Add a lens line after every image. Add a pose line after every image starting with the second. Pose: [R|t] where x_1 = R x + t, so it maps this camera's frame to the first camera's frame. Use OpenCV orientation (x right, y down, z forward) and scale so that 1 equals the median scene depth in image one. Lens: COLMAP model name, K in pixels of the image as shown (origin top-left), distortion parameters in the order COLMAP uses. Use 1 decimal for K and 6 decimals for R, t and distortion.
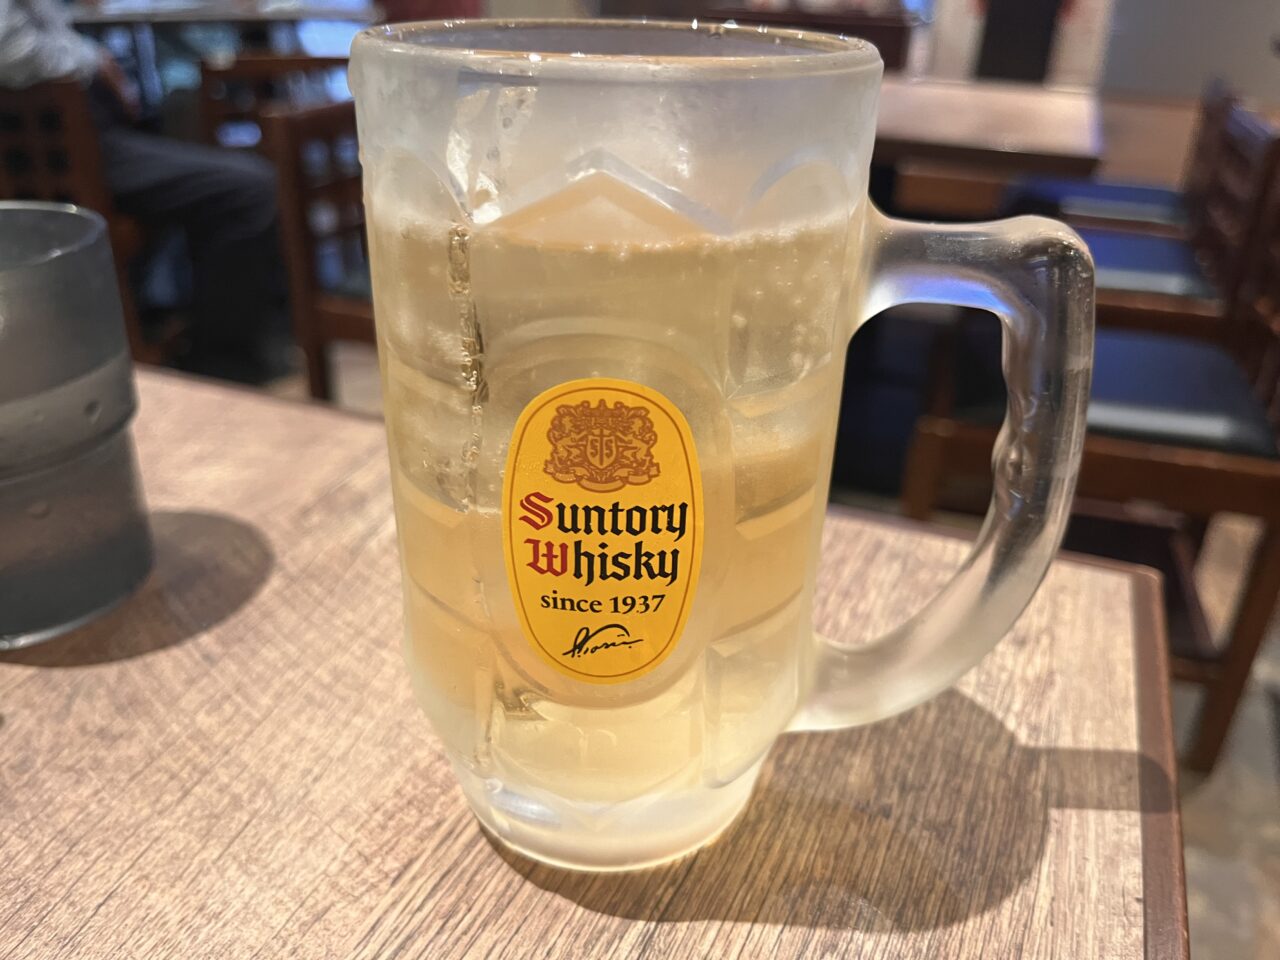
lens RADIAL K [[899.5, 0, 640.0], [0, 899.5, 480.0], [0, 0, 1]] dist [0.047562, -0.081066]
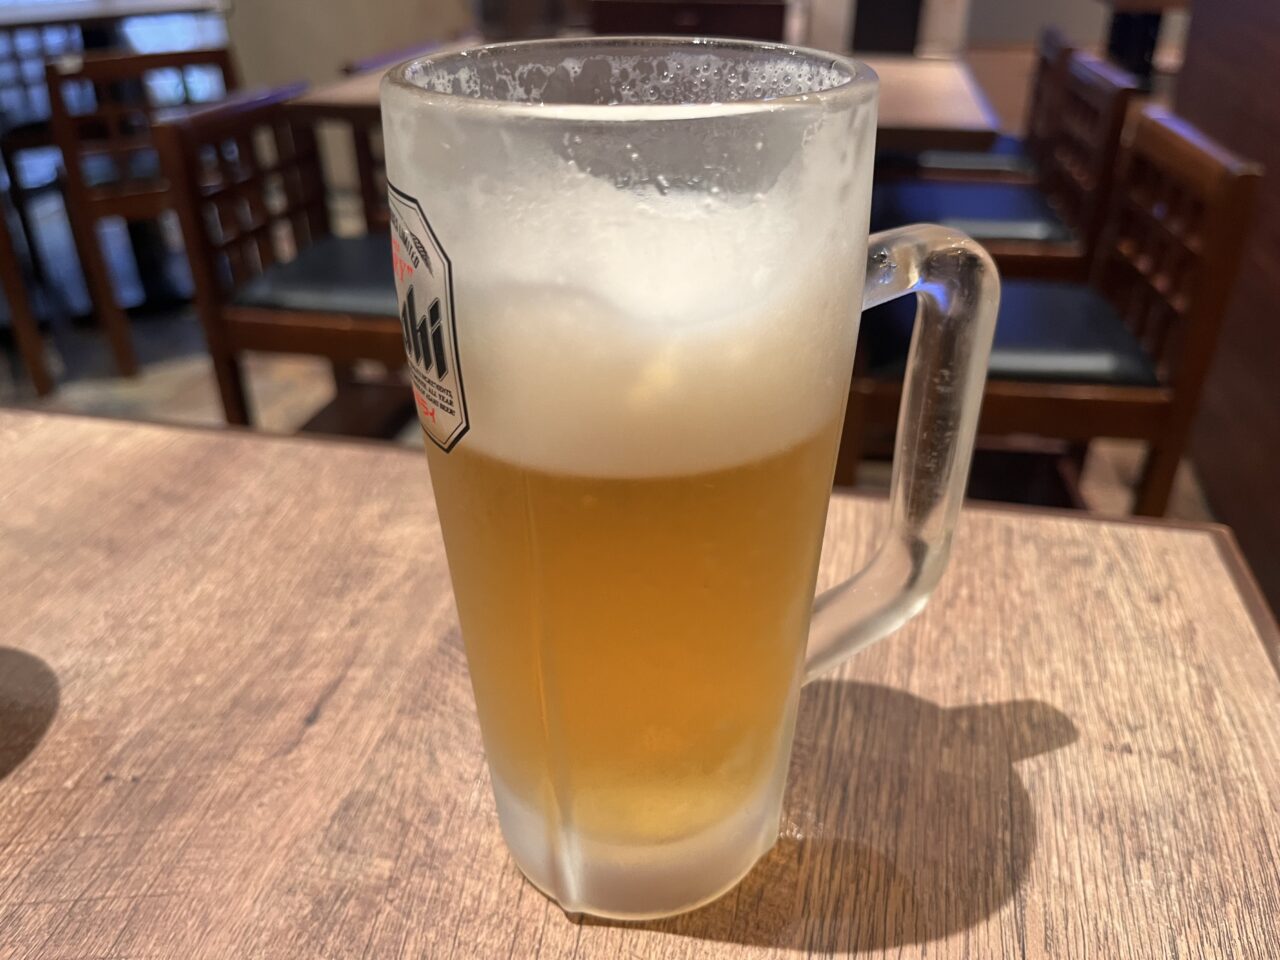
lens RADIAL K [[885.3, 0, 640.0], [0, 885.3, 480.0], [0, 0, 1]] dist [0.053998, -0.074555]
pose [[0.986244, -0.107487, 0.125572, -0.374166], [0.102758, 0.993752, 0.043573, -0.100159], [-0.129471, -0.030070, 0.991127, -0.116053]]
